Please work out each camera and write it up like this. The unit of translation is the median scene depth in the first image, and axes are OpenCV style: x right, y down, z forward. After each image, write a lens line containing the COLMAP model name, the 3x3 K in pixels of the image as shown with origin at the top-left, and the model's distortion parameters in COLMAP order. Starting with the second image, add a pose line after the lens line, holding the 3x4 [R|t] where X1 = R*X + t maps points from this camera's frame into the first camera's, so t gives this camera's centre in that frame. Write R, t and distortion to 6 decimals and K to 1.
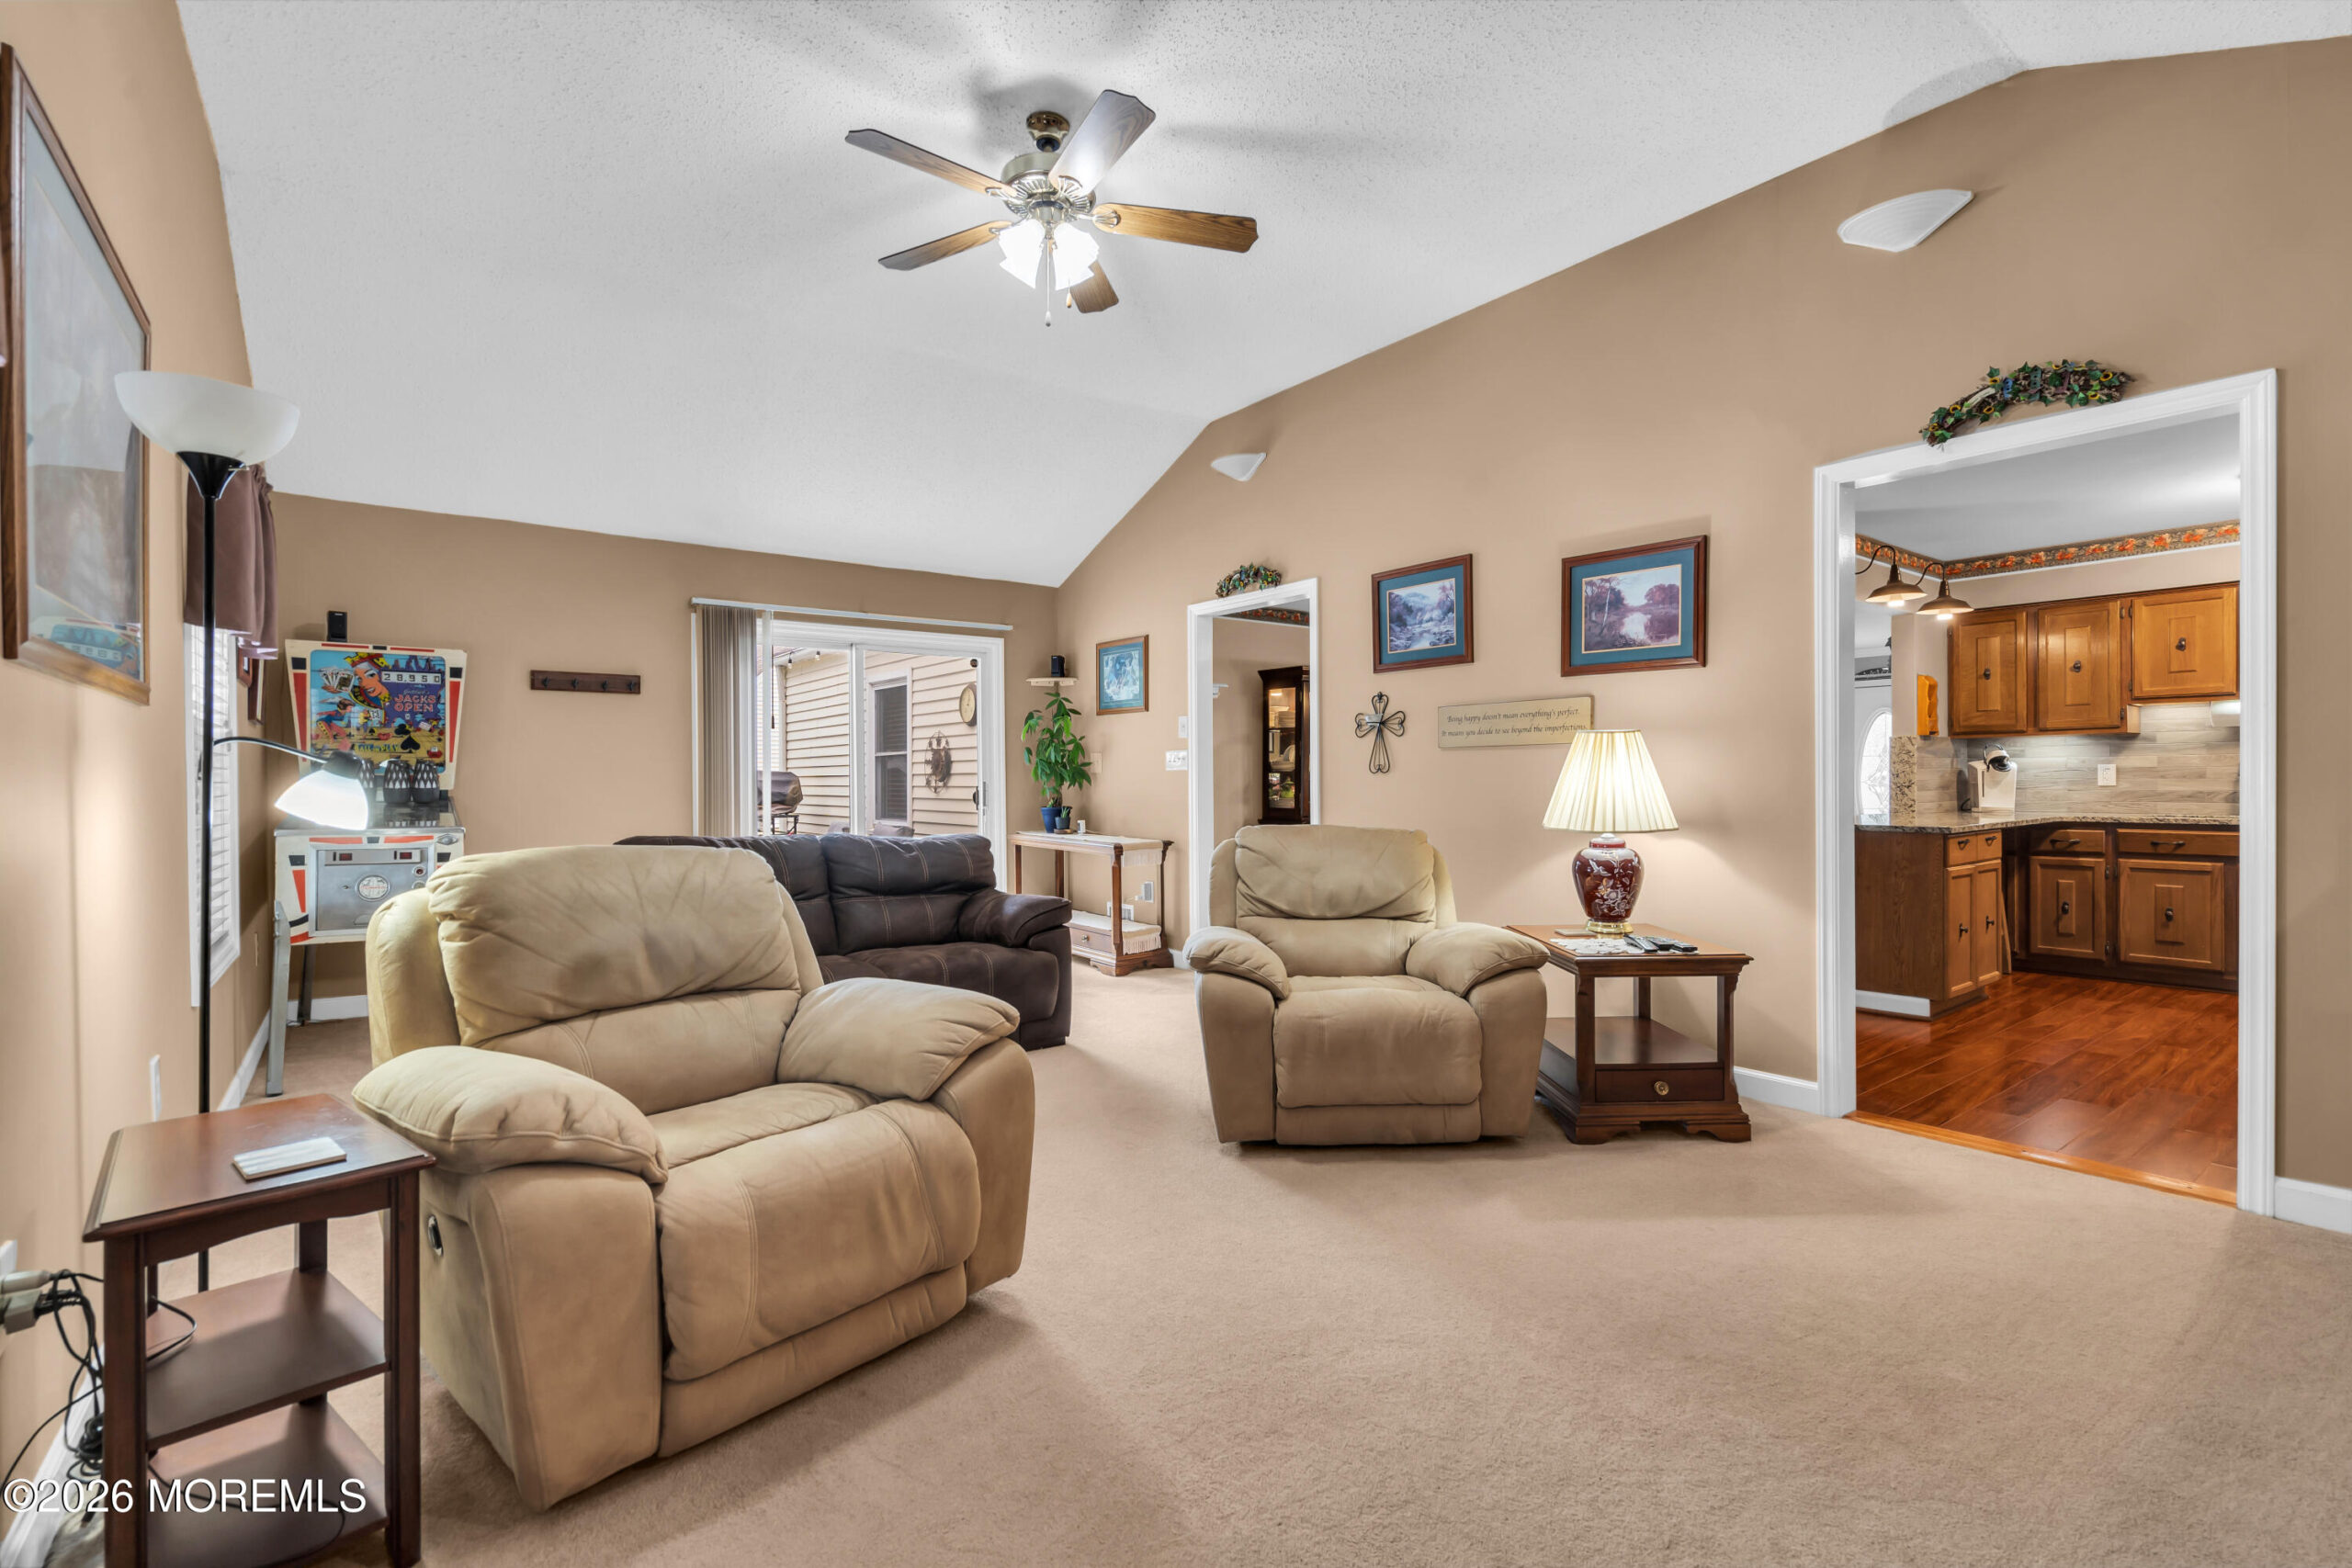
lens RADIAL K [[1070.1, 0, 1172.3], [0, 1070.1, 782.6], [0, 0, 1]] dist [-0.003310, 0.001711]
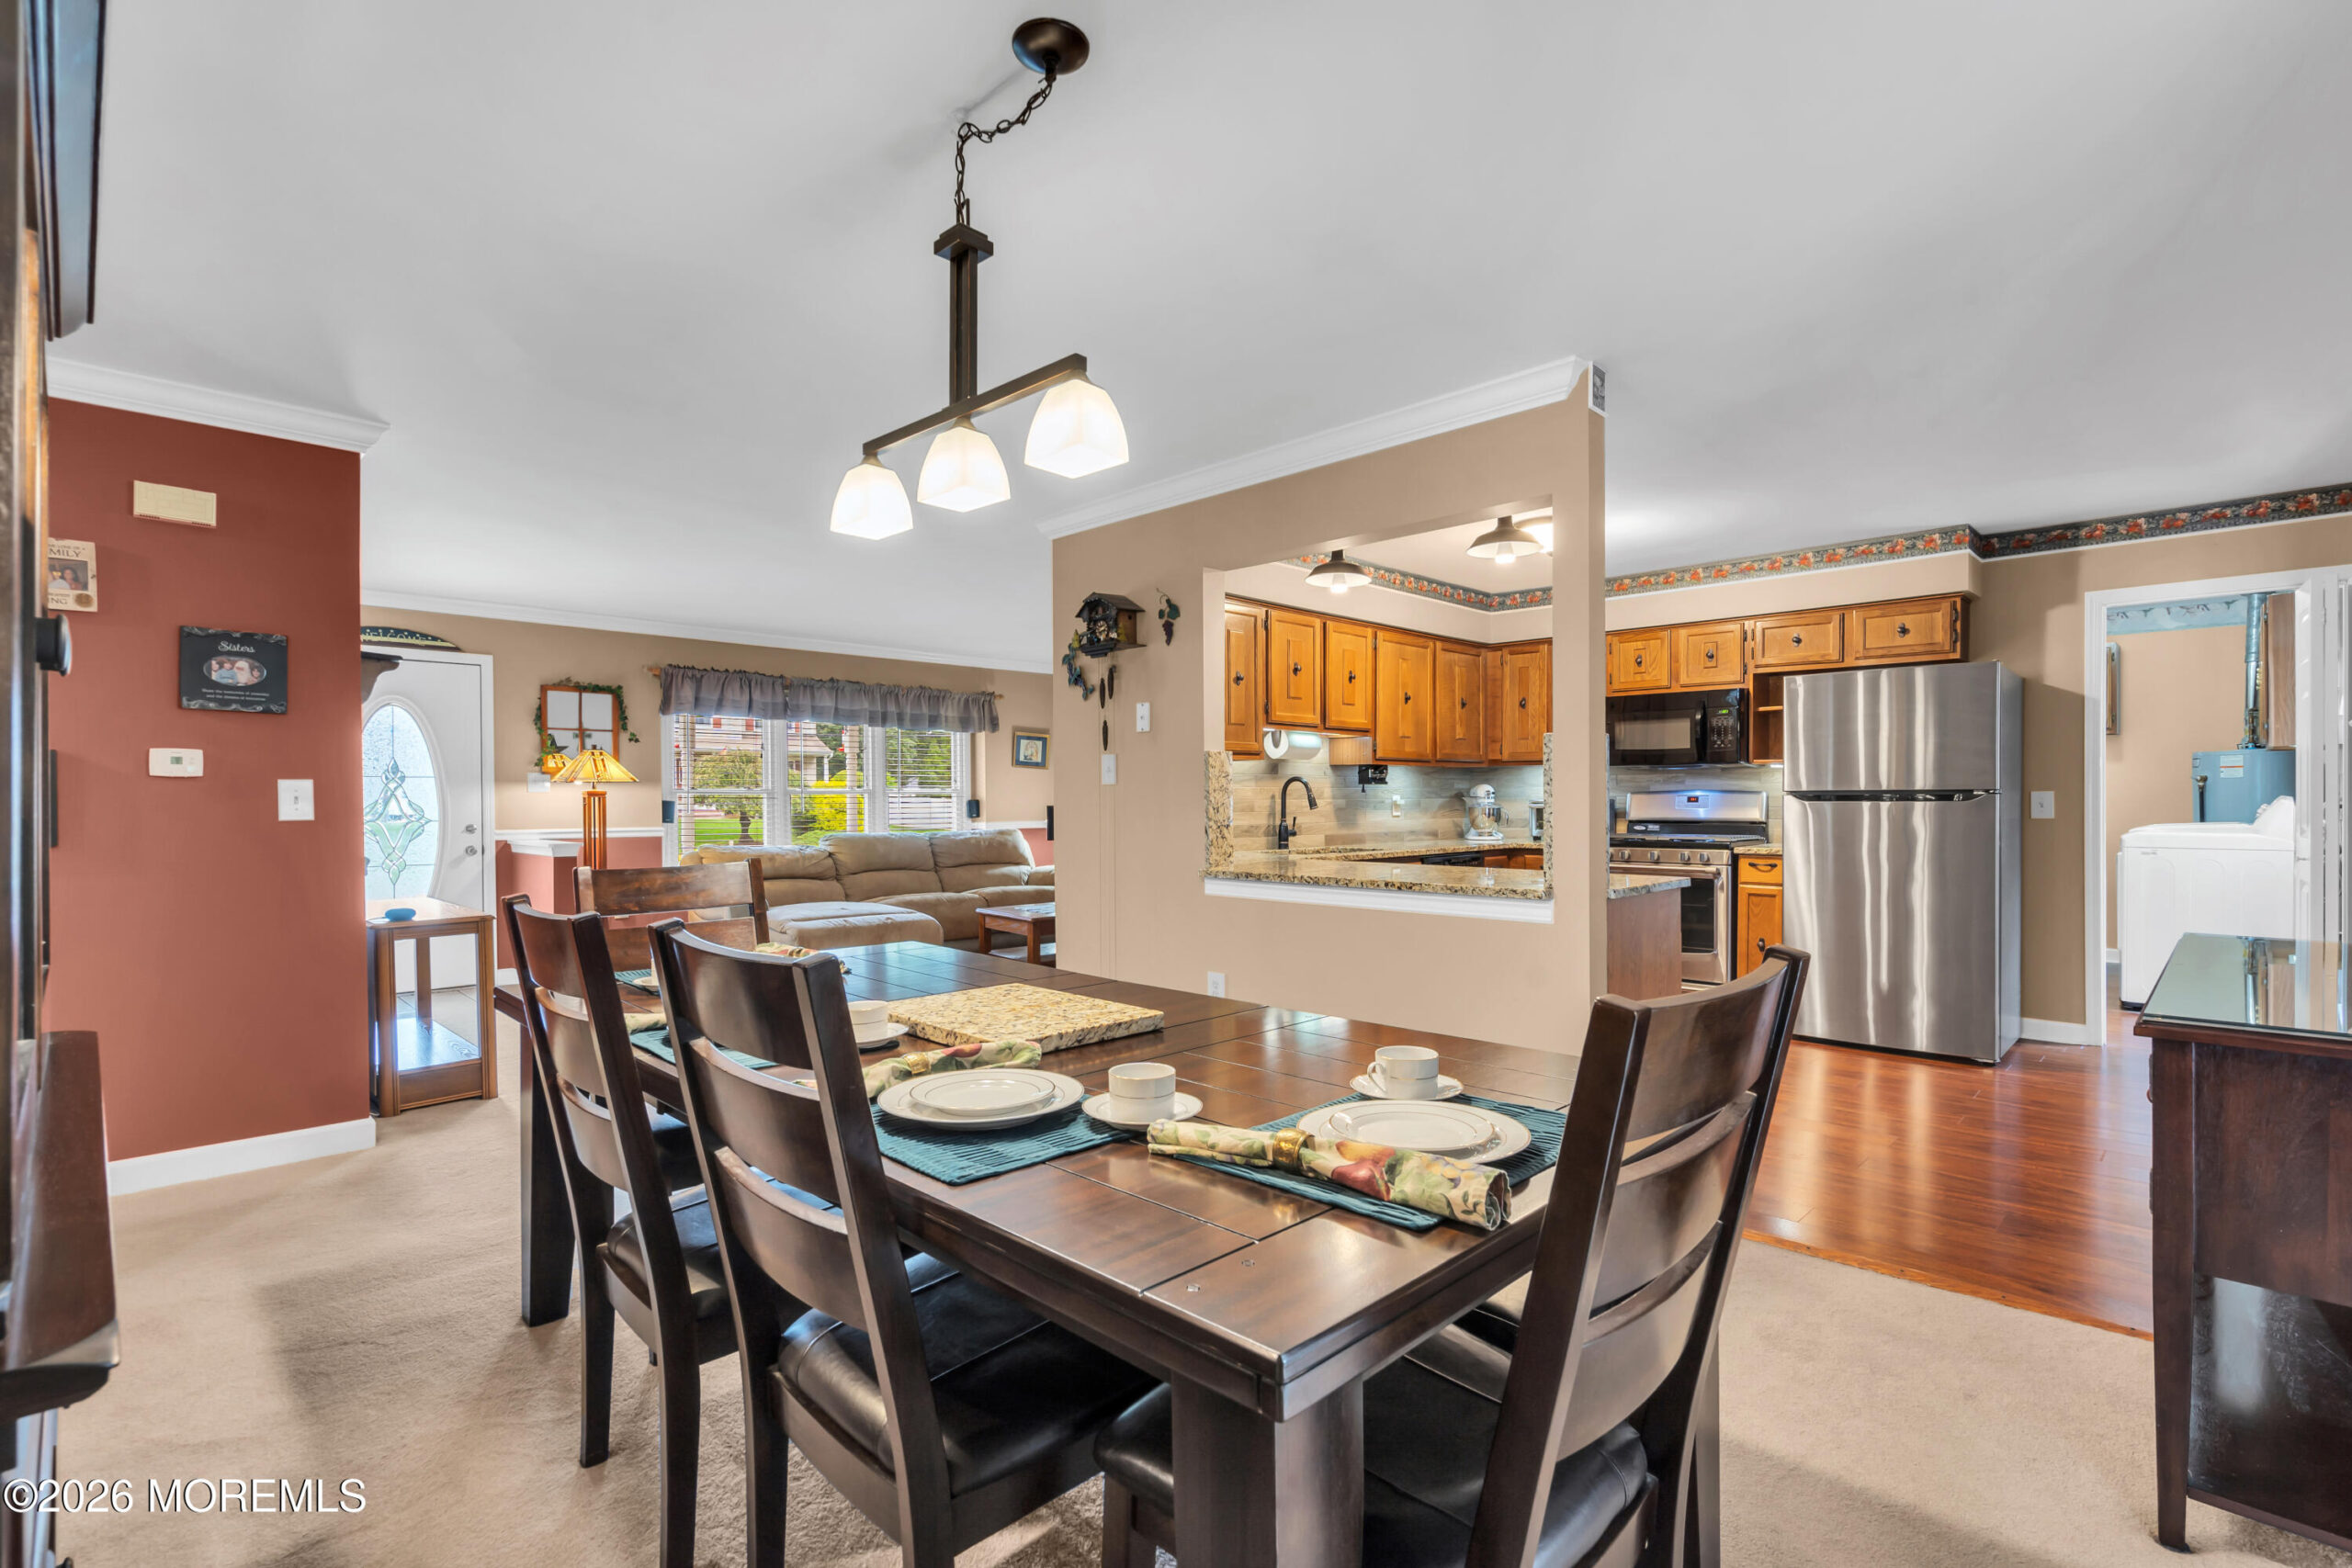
lens RADIAL K [[1070.1, 0, 1180.6], [0, 1070.1, 809.3], [0, 0, 1]] dist [-0.003310, 0.001711]
pose [[-0.133298, -0.002515, 0.991073, 0.030802], [0.009230, 0.999950, 0.003779, -0.010492], [-0.991033, 0.009651, -0.133269, 1.192612]]
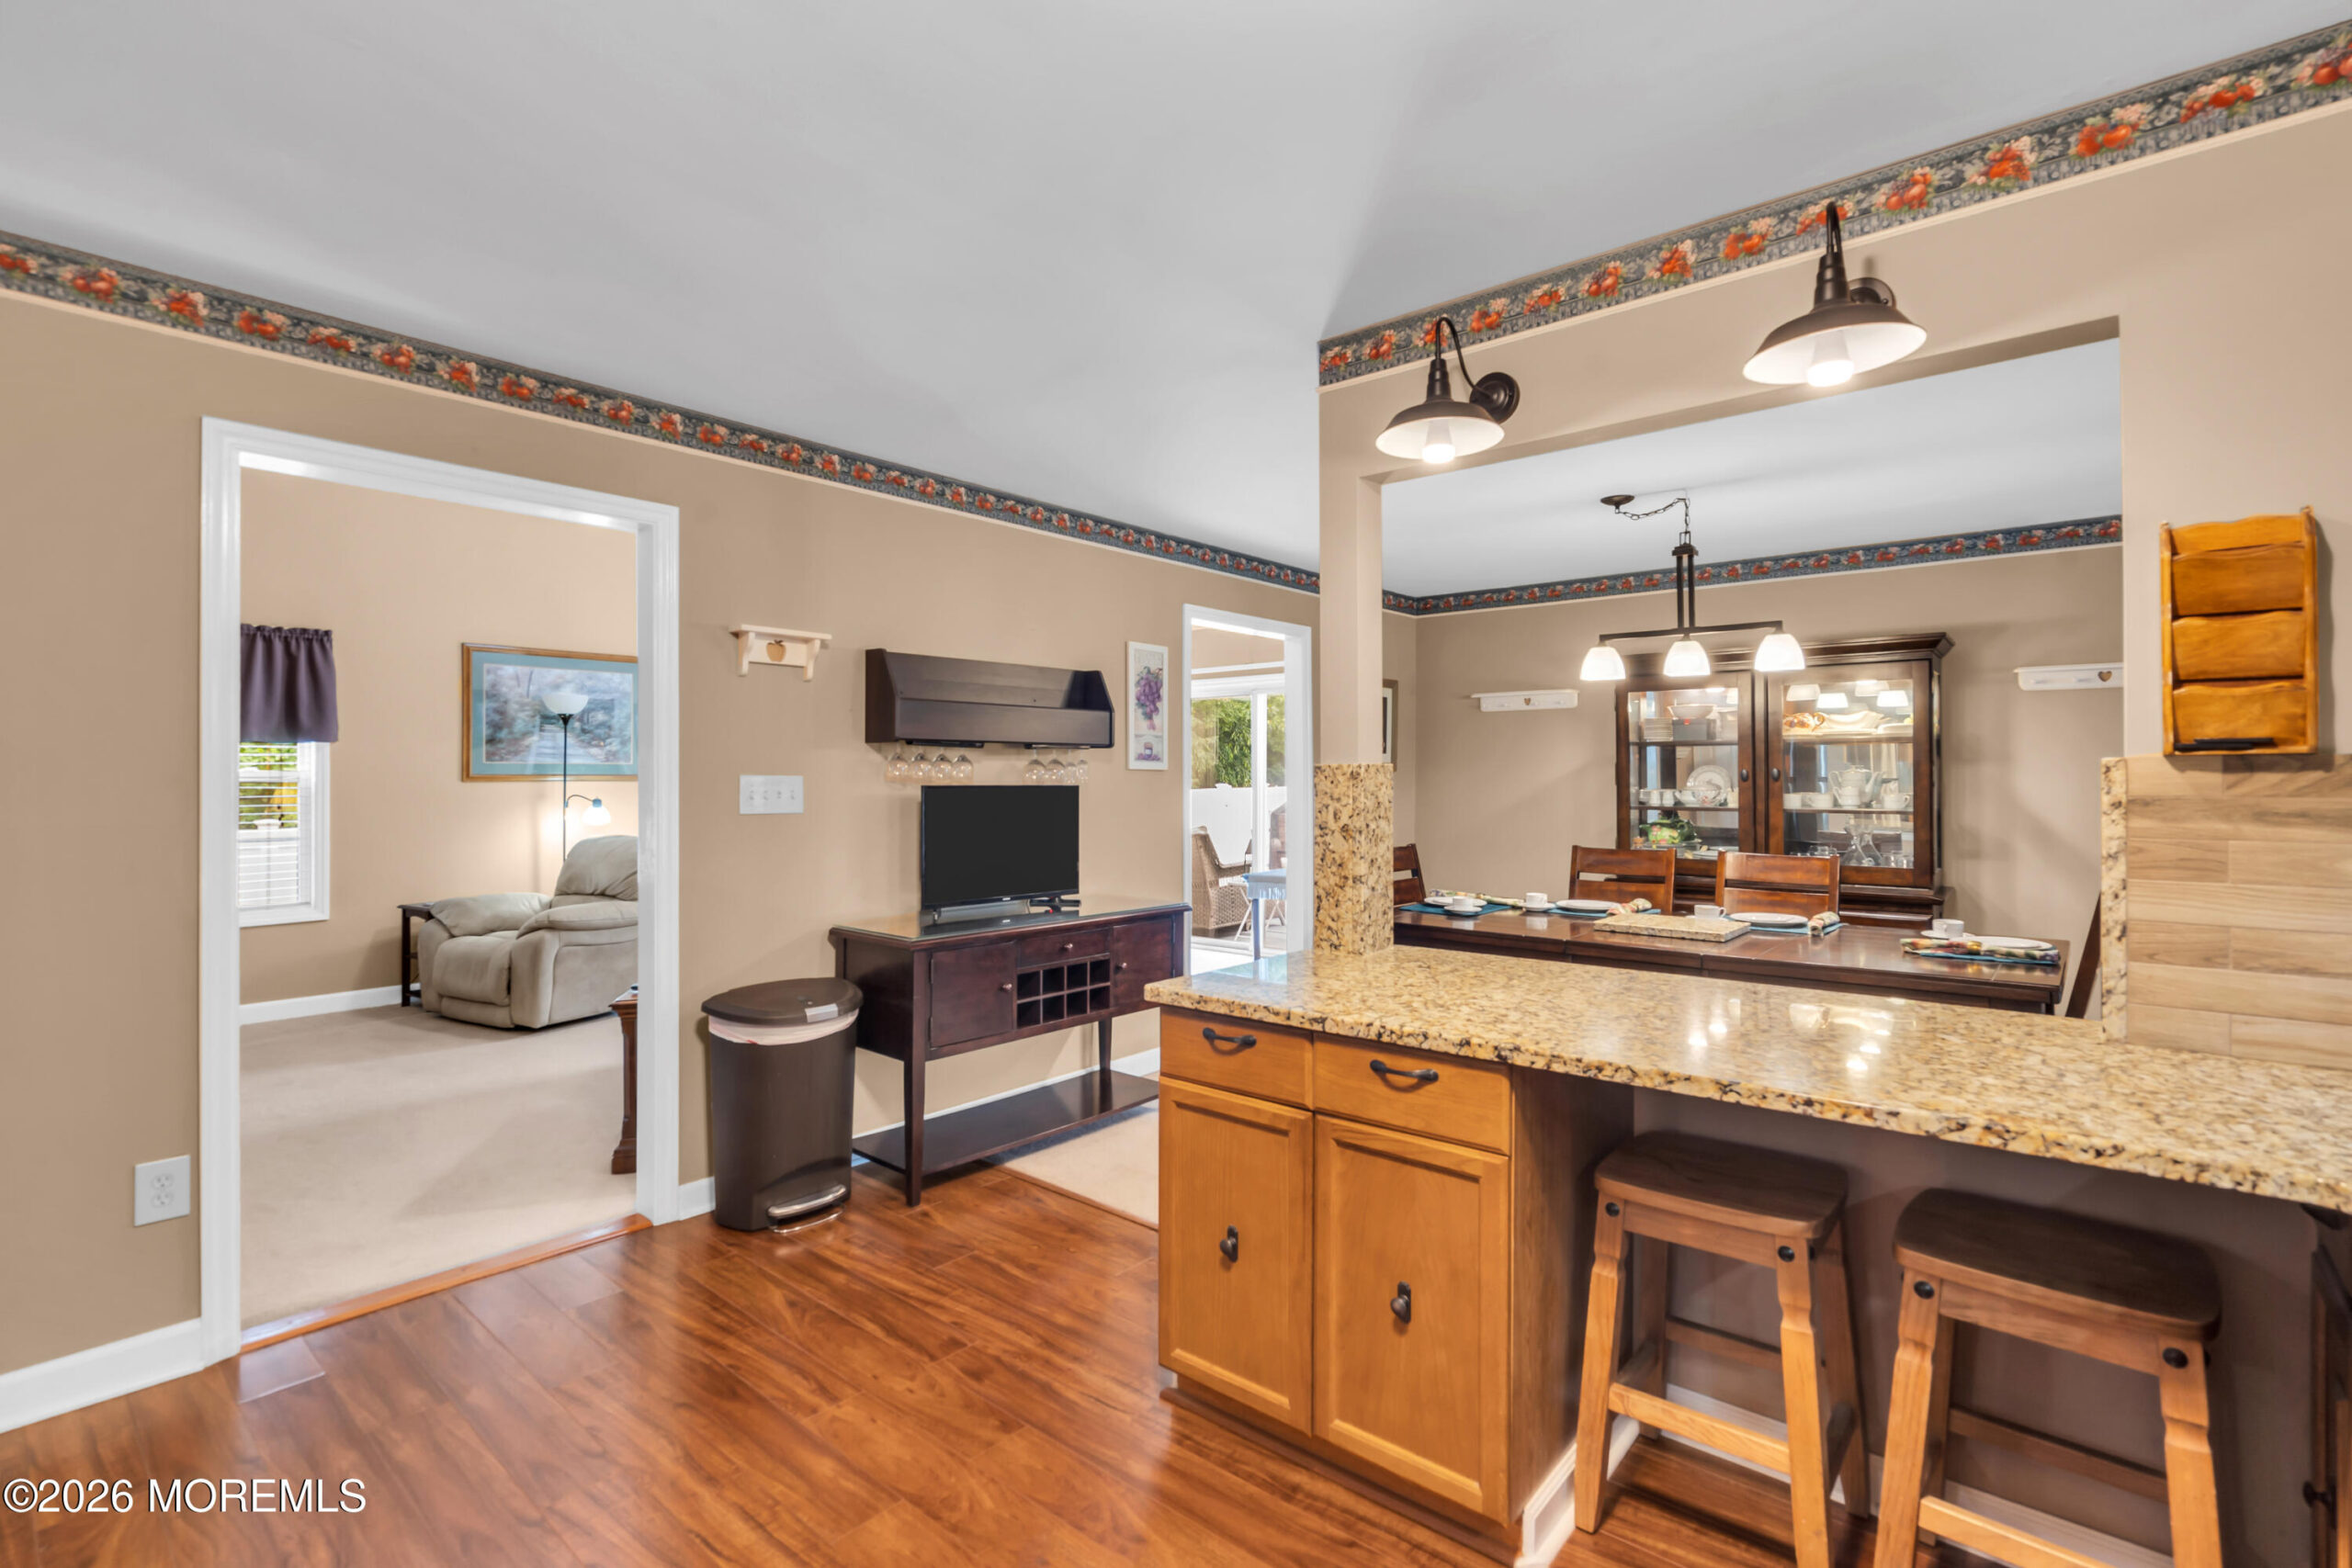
lens RADIAL K [[1070.1, 0, 1187.9], [0, 1070.1, 761.0], [0, 0, 1]] dist [-0.003310, 0.001711]
pose [[0.213665, -0.009889, -0.976857, 0.974022], [-0.003628, 0.999934, -0.010916, -0.041639], [0.976900, 0.005876, 0.213615, 0.754355]]
